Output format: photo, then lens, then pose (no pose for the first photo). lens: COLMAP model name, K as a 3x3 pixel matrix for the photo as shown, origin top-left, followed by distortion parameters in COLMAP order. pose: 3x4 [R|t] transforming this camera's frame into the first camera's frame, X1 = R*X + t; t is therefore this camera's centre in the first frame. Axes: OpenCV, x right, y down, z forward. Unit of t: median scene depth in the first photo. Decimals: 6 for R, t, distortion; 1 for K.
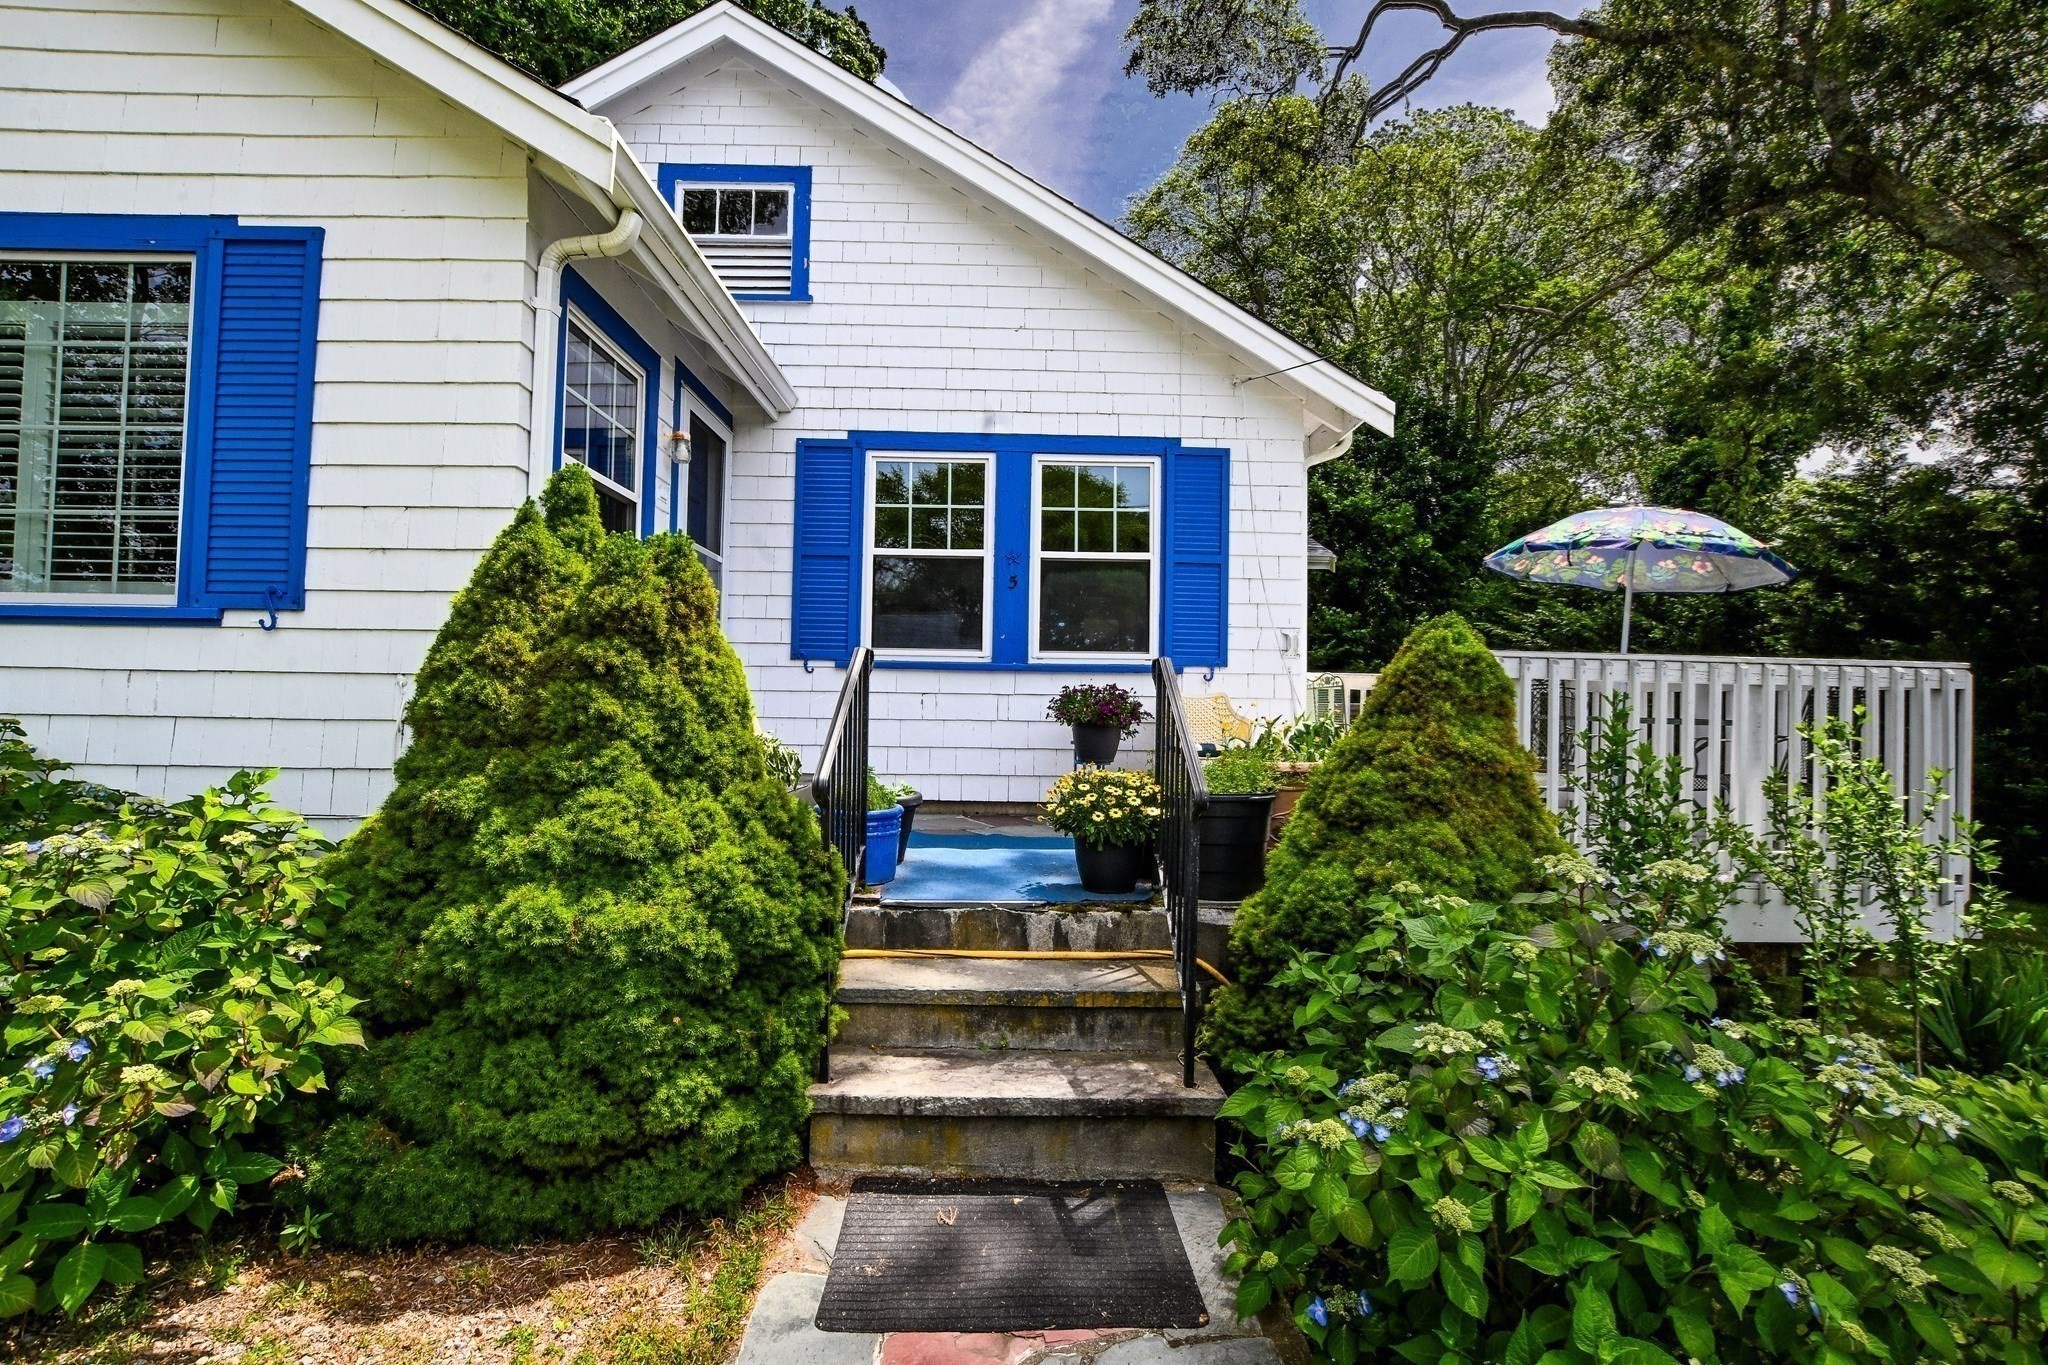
lens RADIAL K [[904.8, 0, 1032.7], [0, 904.8, 683.9], [0, 0, 1]] dist [-0.018098, -0.001367]
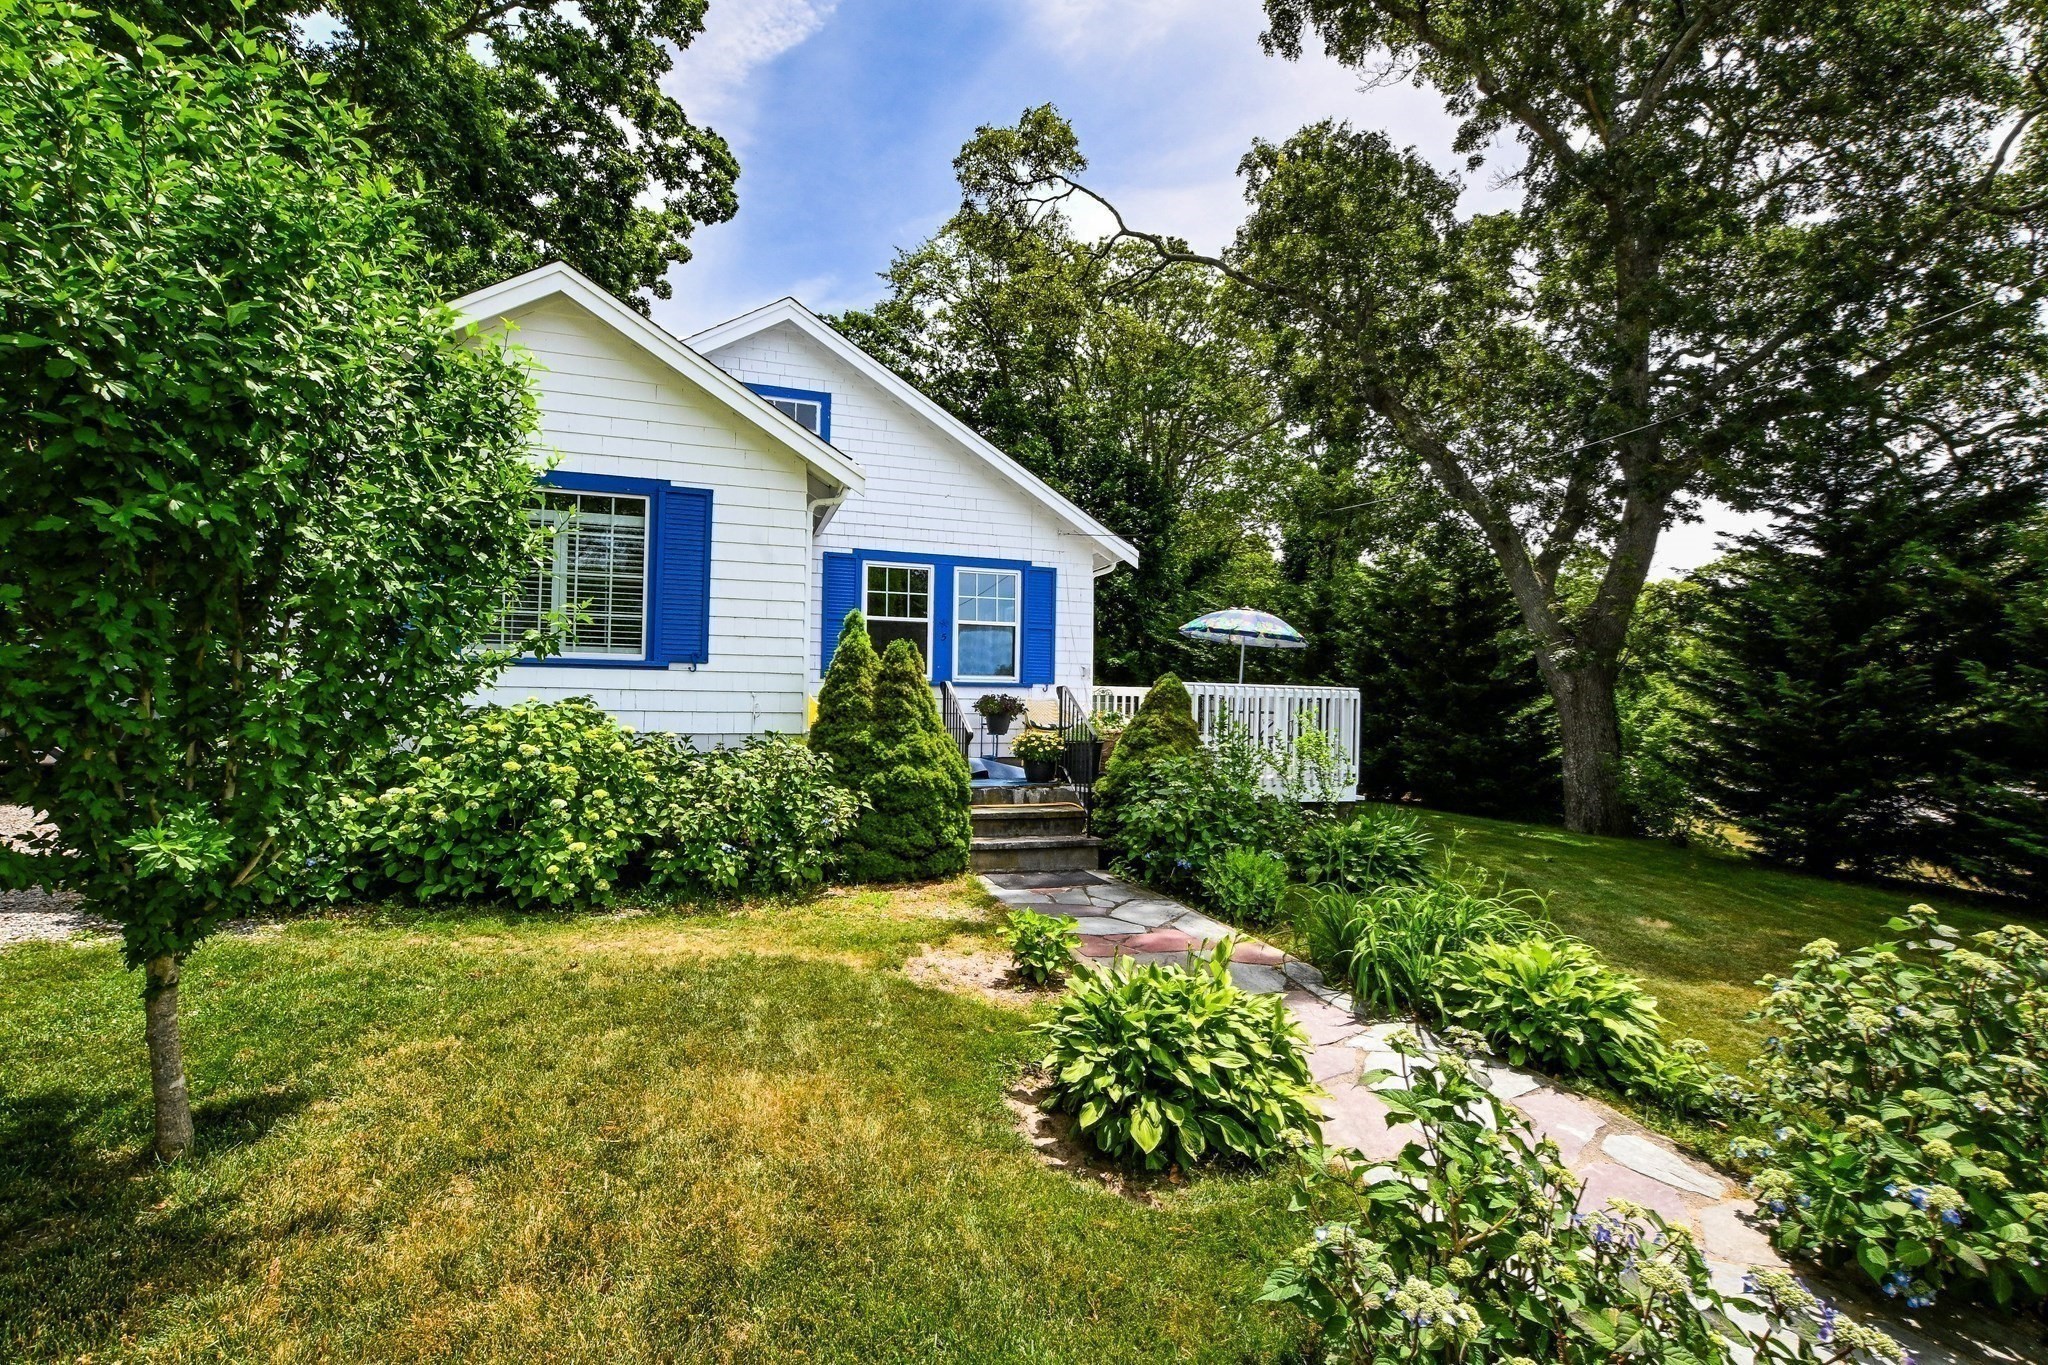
lens RADIAL K [[904.8, 0, 1034.2], [0, 904.8, 698.9], [0, 0, 1]] dist [-0.018098, -0.001367]
pose [[0.949278, 0.001690, 0.314432, -0.600613], [-0.007818, 0.999803, 0.018229, -0.032255], [-0.314340, -0.019763, 0.949105, -1.119075]]
